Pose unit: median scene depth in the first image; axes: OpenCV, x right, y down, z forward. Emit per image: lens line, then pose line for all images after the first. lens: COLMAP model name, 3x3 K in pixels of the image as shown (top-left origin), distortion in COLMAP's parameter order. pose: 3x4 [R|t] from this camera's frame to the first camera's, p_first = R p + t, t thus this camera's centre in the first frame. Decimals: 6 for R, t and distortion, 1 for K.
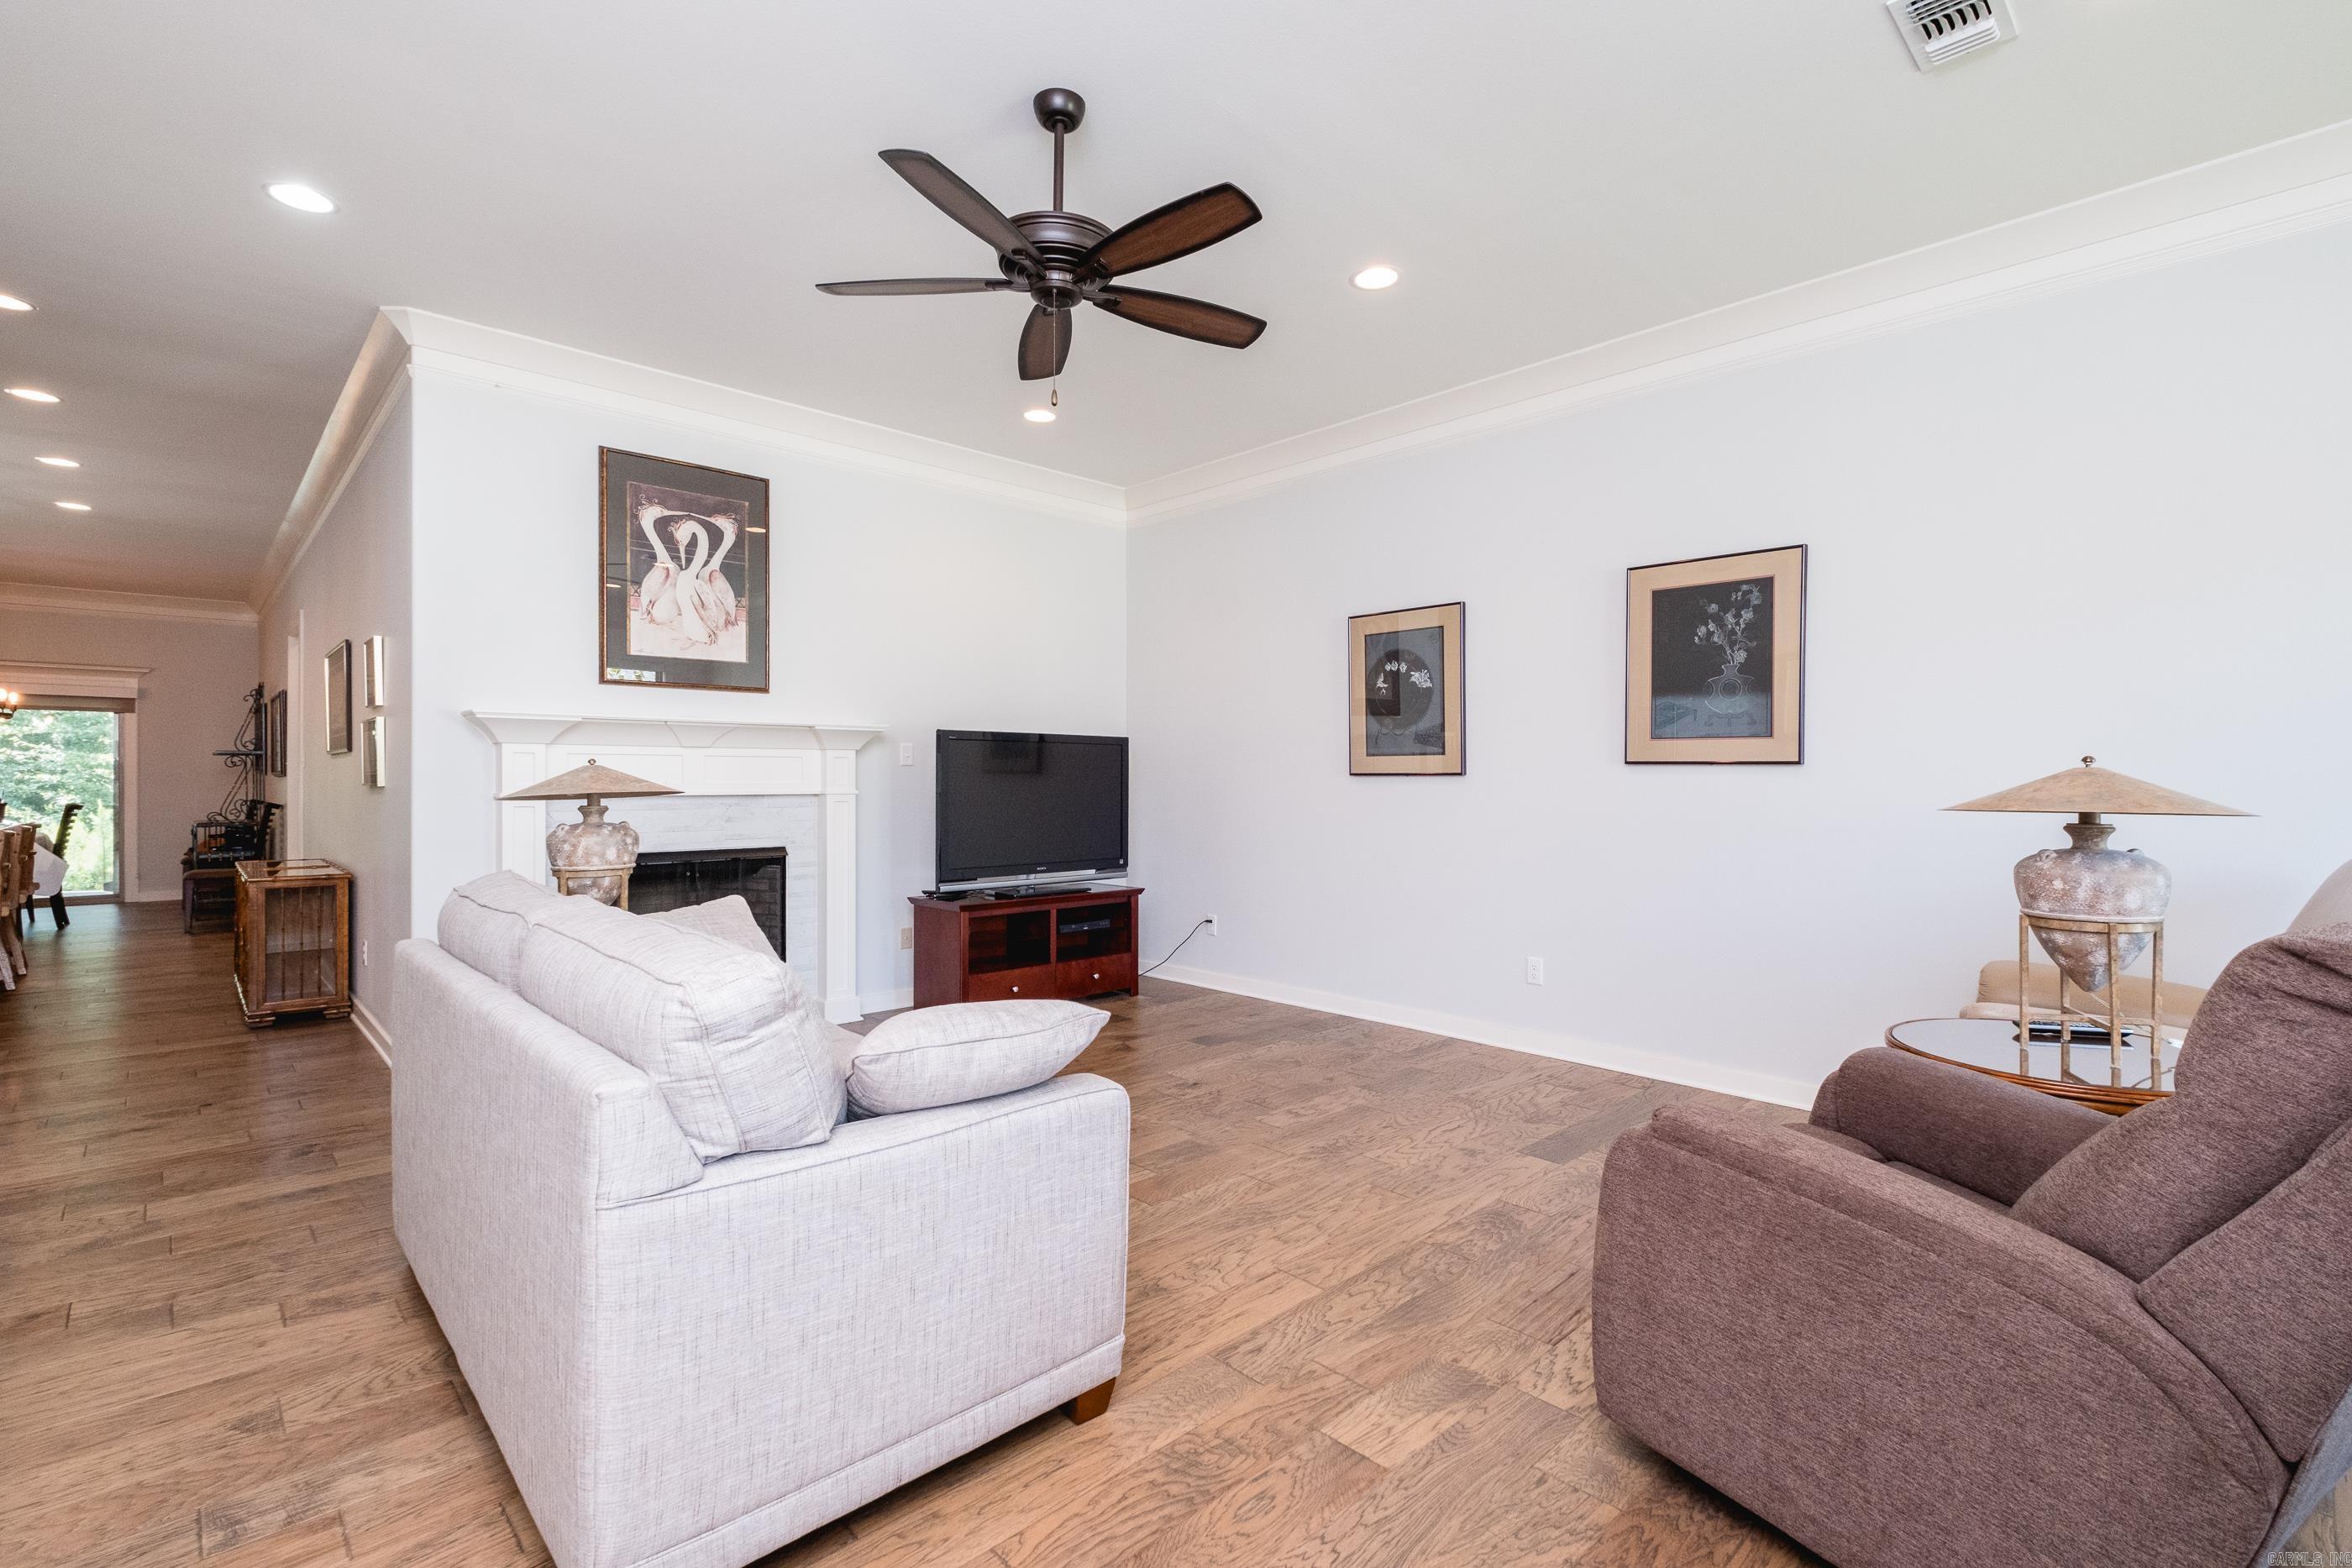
lens RADIAL K [[1041.5, 0, 1165.4], [0, 1041.5, 796.1], [0, 0, 1]] dist [0.005019, -0.005034]
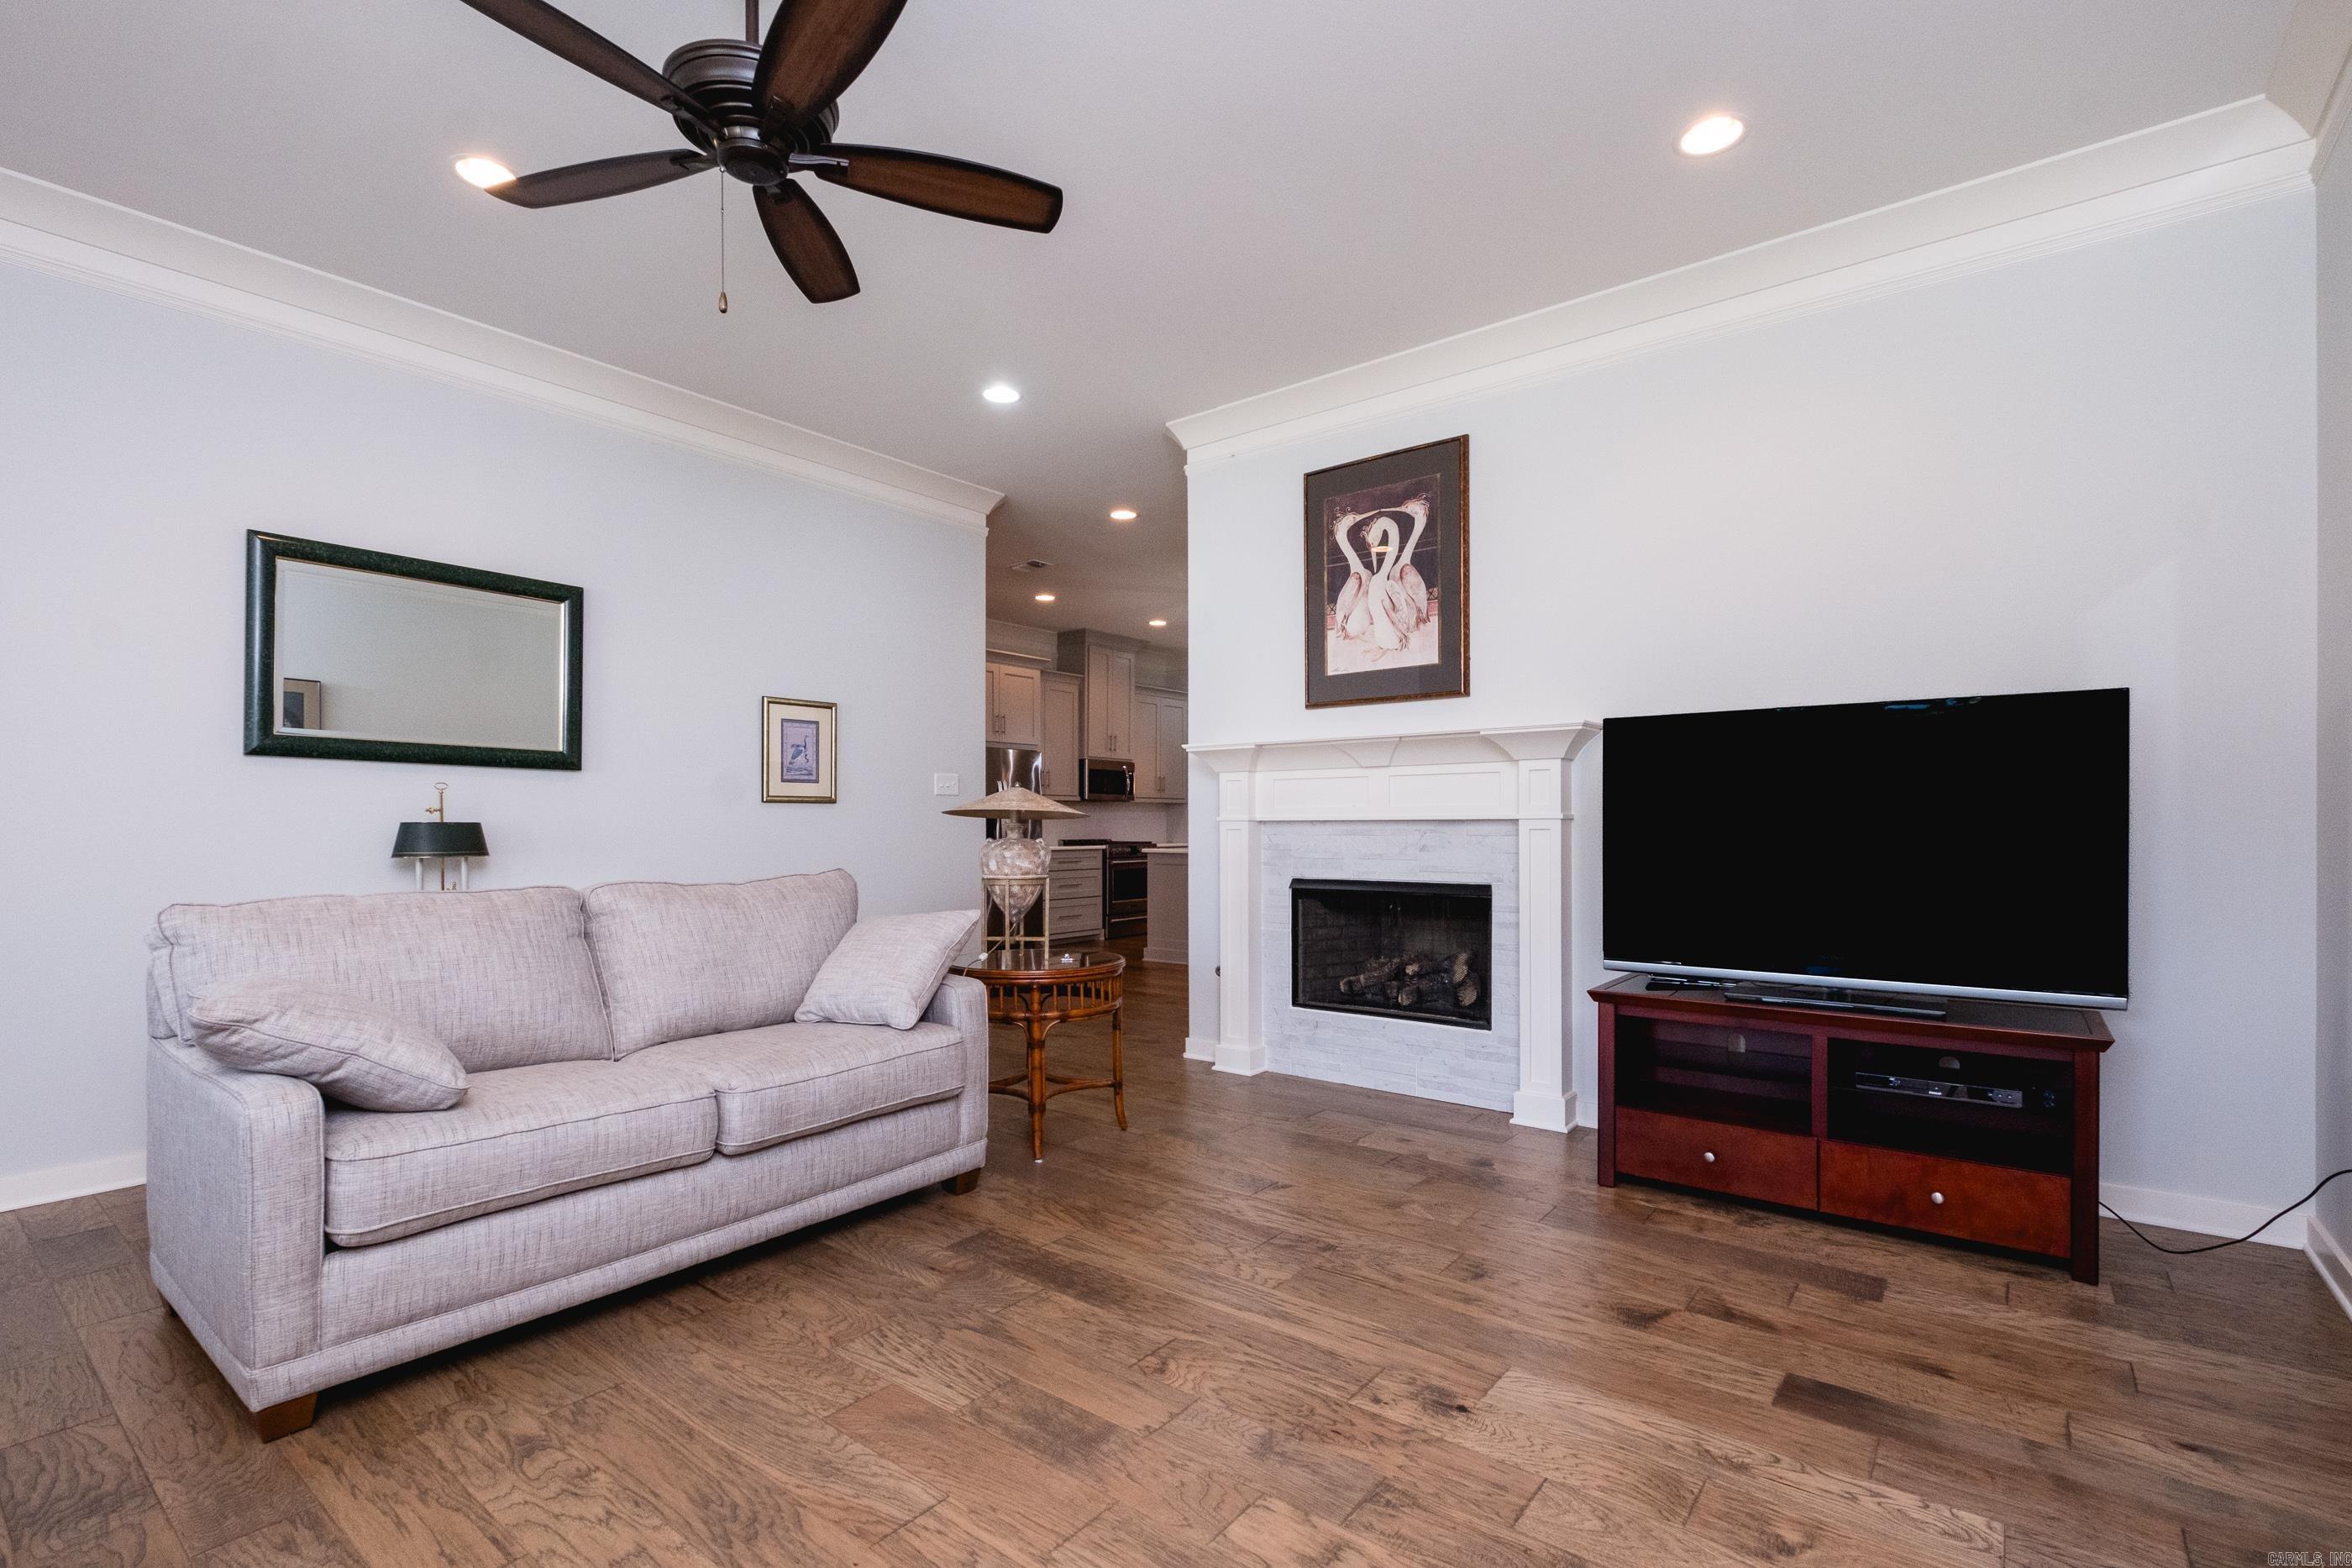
lens RADIAL K [[1041.5, 0, 1193.3], [0, 1041.5, 838.4], [0, 0, 1]] dist [0.005019, -0.005034]
pose [[0.163403, 0.010913, -0.986499, 0.418703], [-0.011770, 0.999889, 0.009111, 0.009091], [0.986489, 0.010123, 0.163514, 0.694589]]
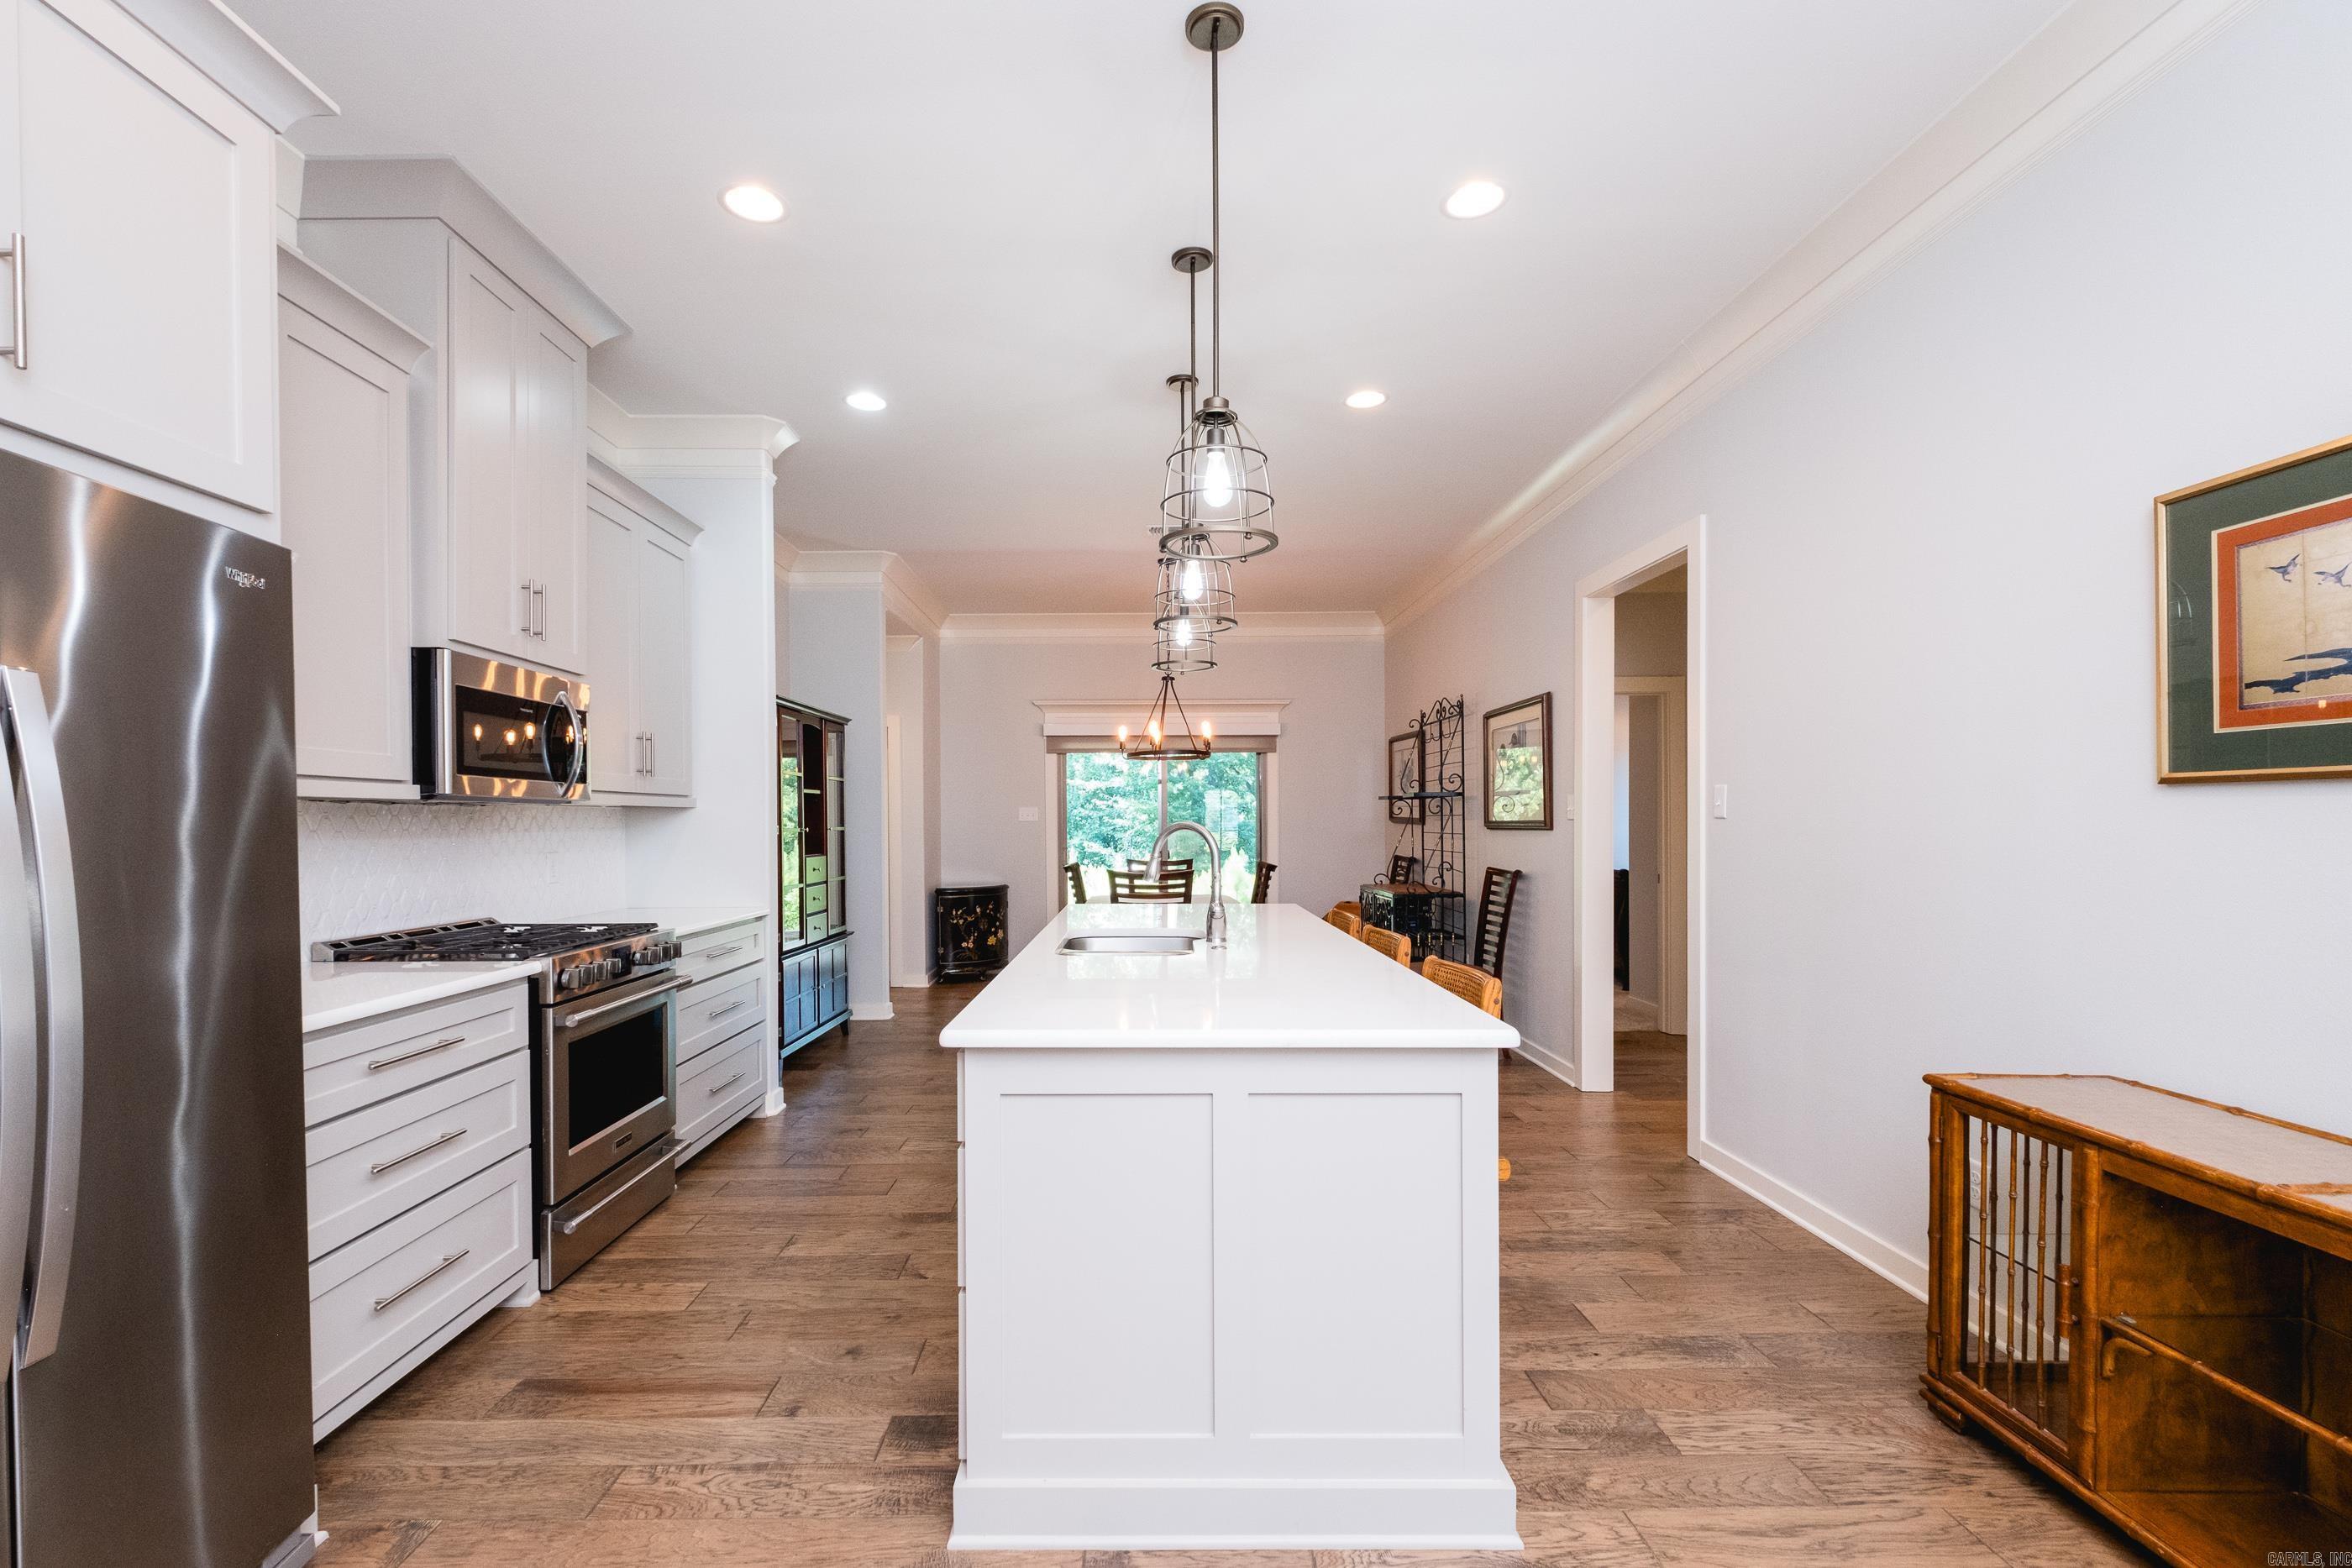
lens RADIAL K [[1041.5, 0, 1131.6], [0, 1041.5, 826.4], [0, 0, 1]] dist [0.005019, -0.005034]
pose [[0.714524, -0.002014, -0.699608, -1.055438], [-0.003405, 0.999974, -0.006357, -0.029364], [0.699602, 0.006925, 0.714499, 0.680017]]
